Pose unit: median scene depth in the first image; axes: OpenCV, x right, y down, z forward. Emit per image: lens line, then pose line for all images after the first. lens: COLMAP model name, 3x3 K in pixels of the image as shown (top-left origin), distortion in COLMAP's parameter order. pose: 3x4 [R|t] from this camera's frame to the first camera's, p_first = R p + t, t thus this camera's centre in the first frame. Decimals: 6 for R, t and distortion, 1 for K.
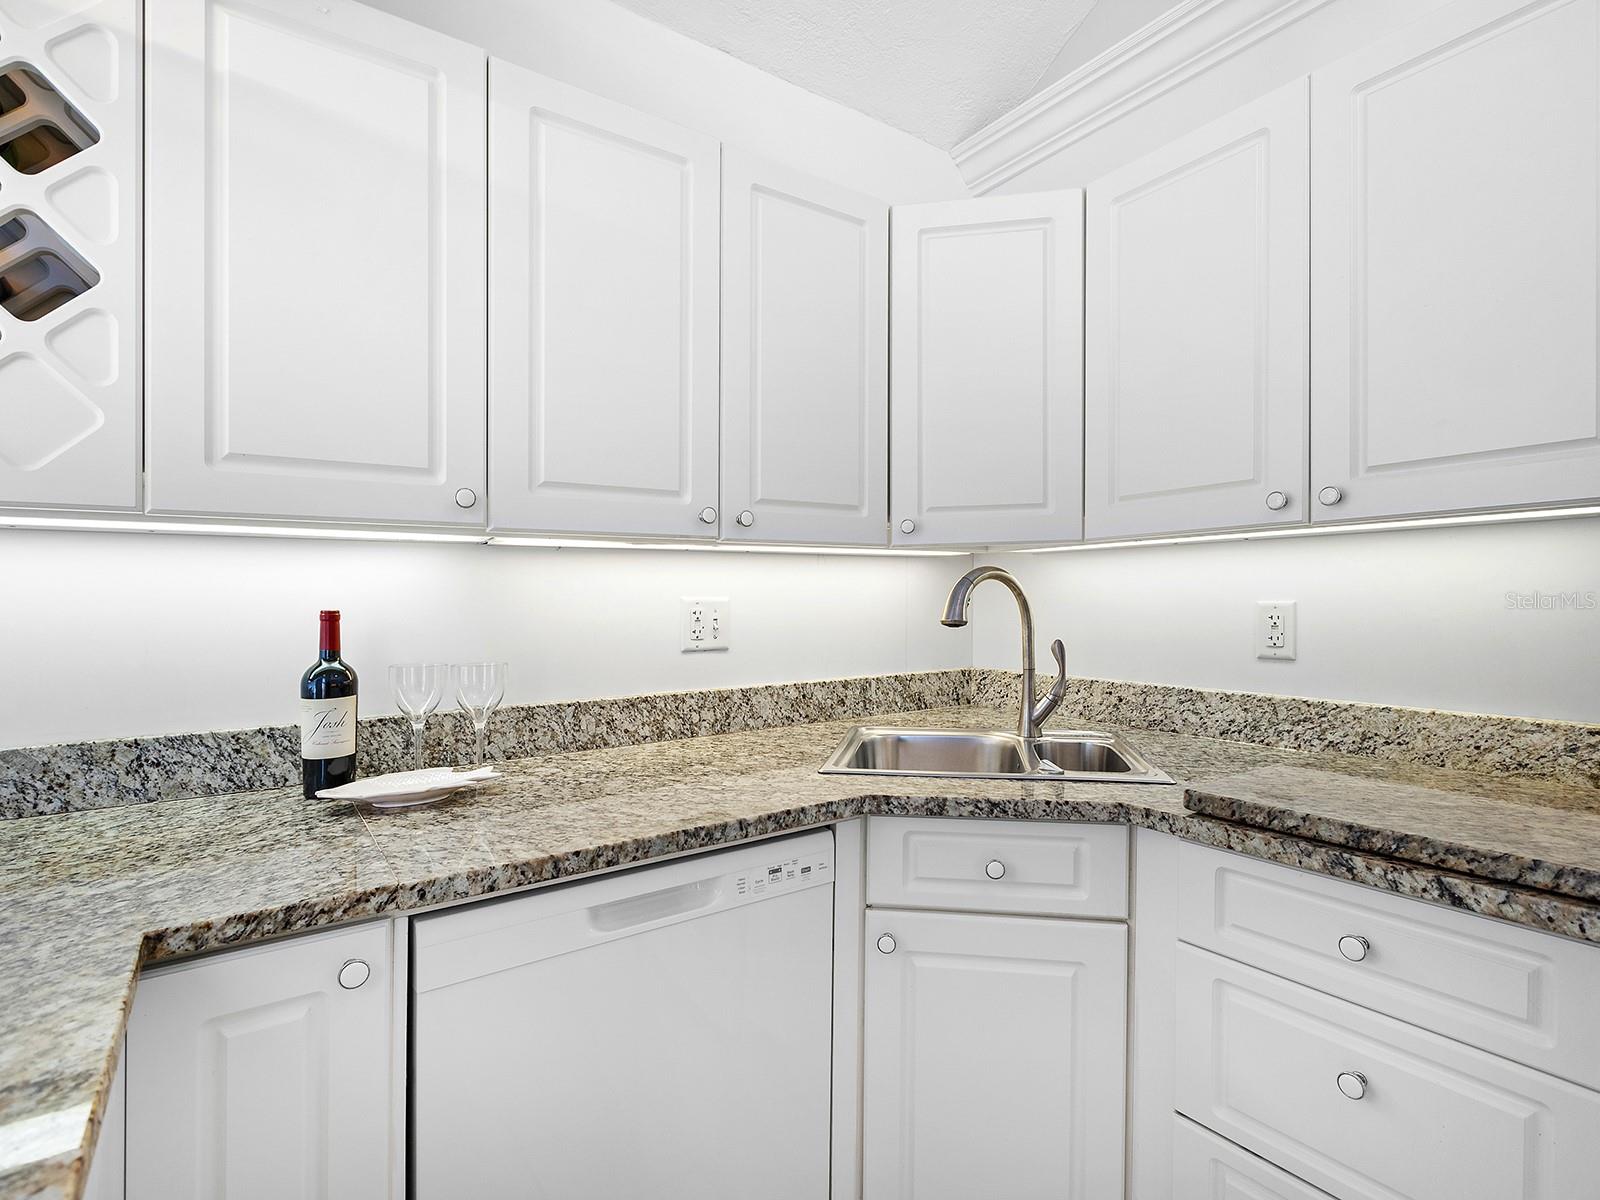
lens RADIAL K [[815.6, 0, 777.8], [0, 815.6, 604.7], [0, 0, 1]] dist [0.001479, -0.000863]
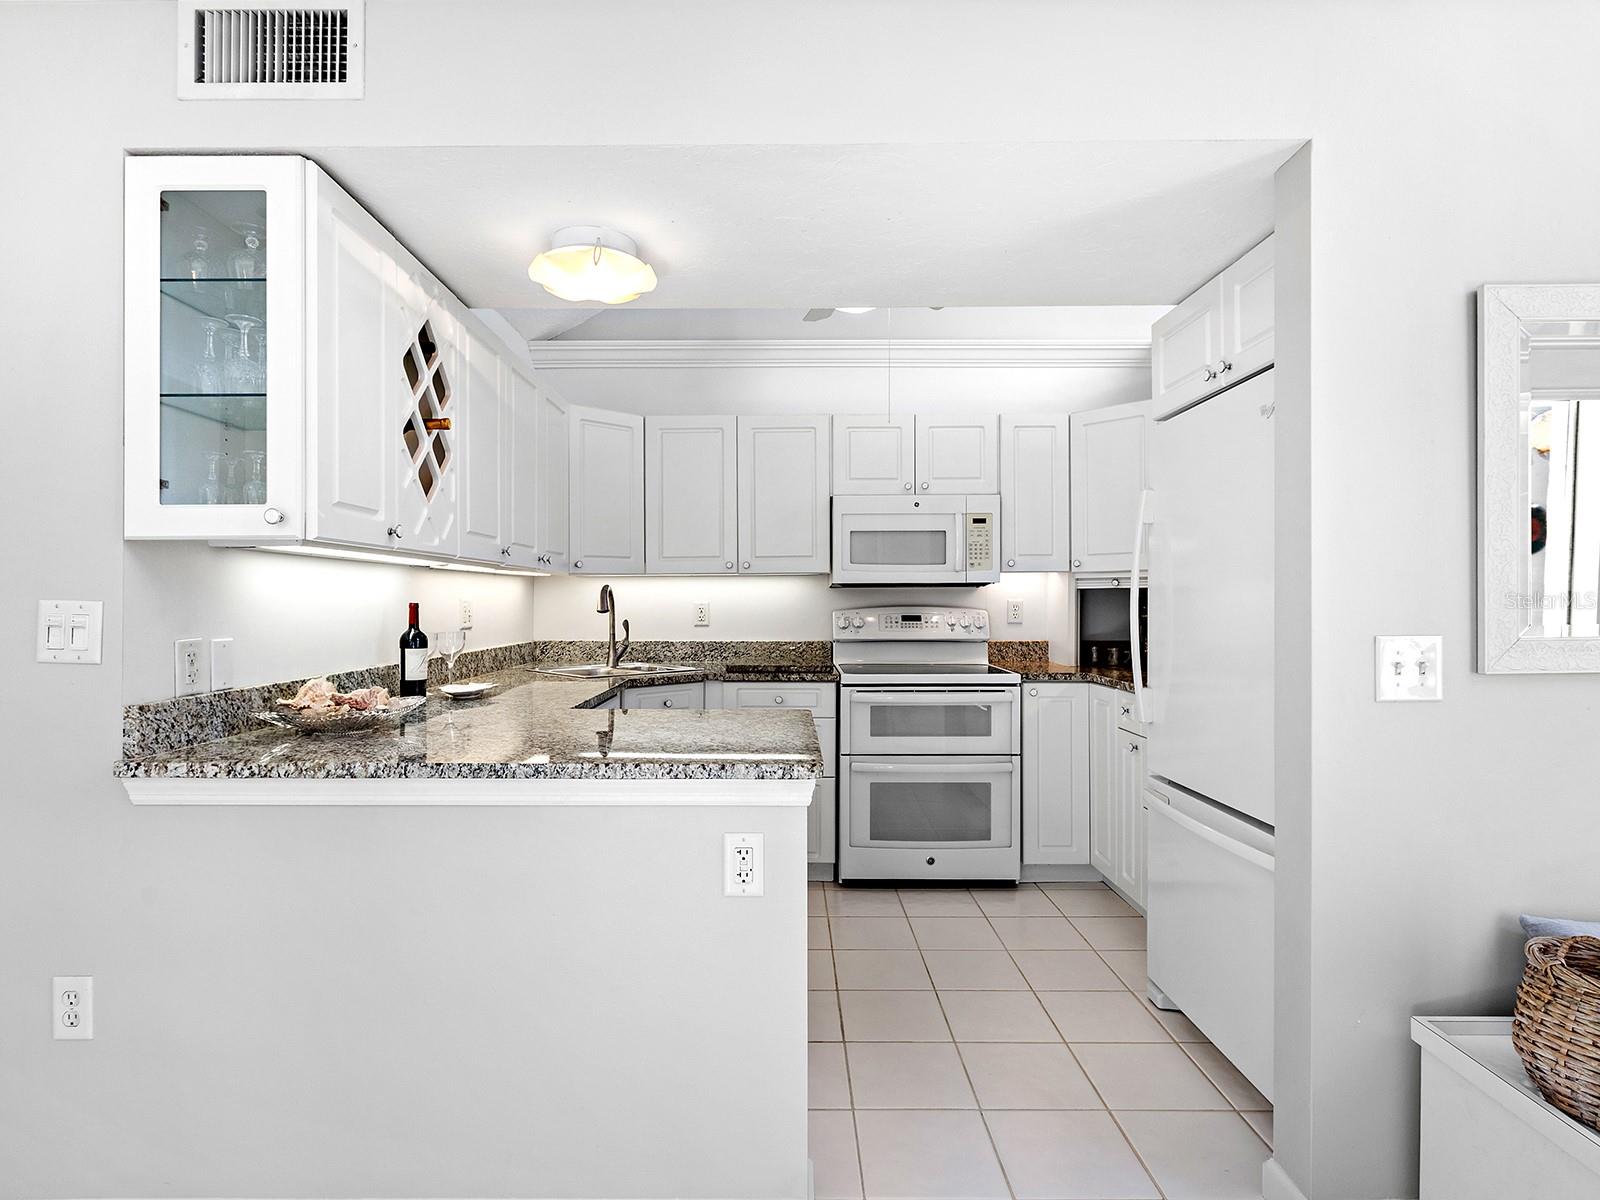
lens RADIAL K [[835.5, 0, 752.9], [0, 835.5, 578.8], [0, 0, 1]] dist [0.000973, 0.001241]
pose [[0.606197, 0.028761, 0.794794, -1.589828], [0.001553, 0.999301, -0.037346, 0.025271], [-0.795313, 0.023874, 0.605729, -0.781726]]
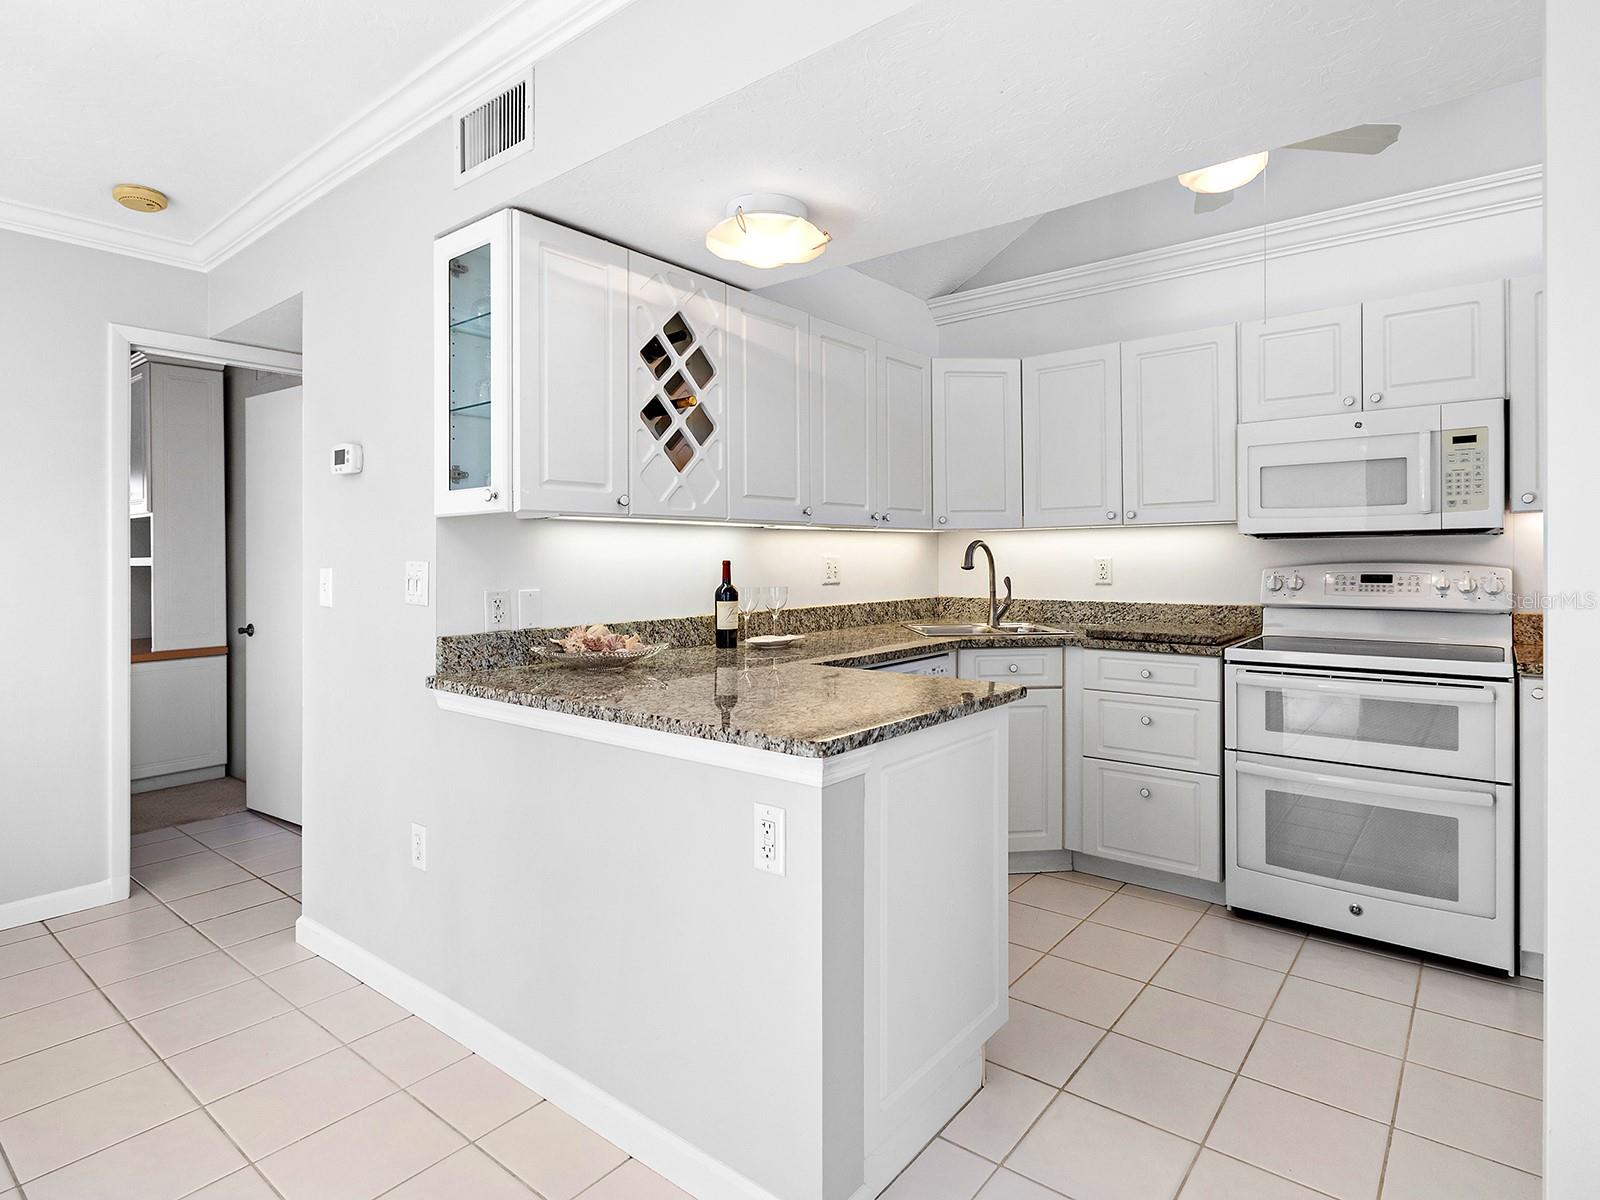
lens RADIAL K [[835.5, 0, 800.3], [0, 835.5, 541.2], [0, 0, 1]] dist [0.000973, 0.001241]
pose [[0.963272, 0.007108, 0.268435, -0.936105], [0.000518, 0.999598, -0.028330, 0.018519], [-0.268529, 0.027429, 0.962881, -1.132011]]
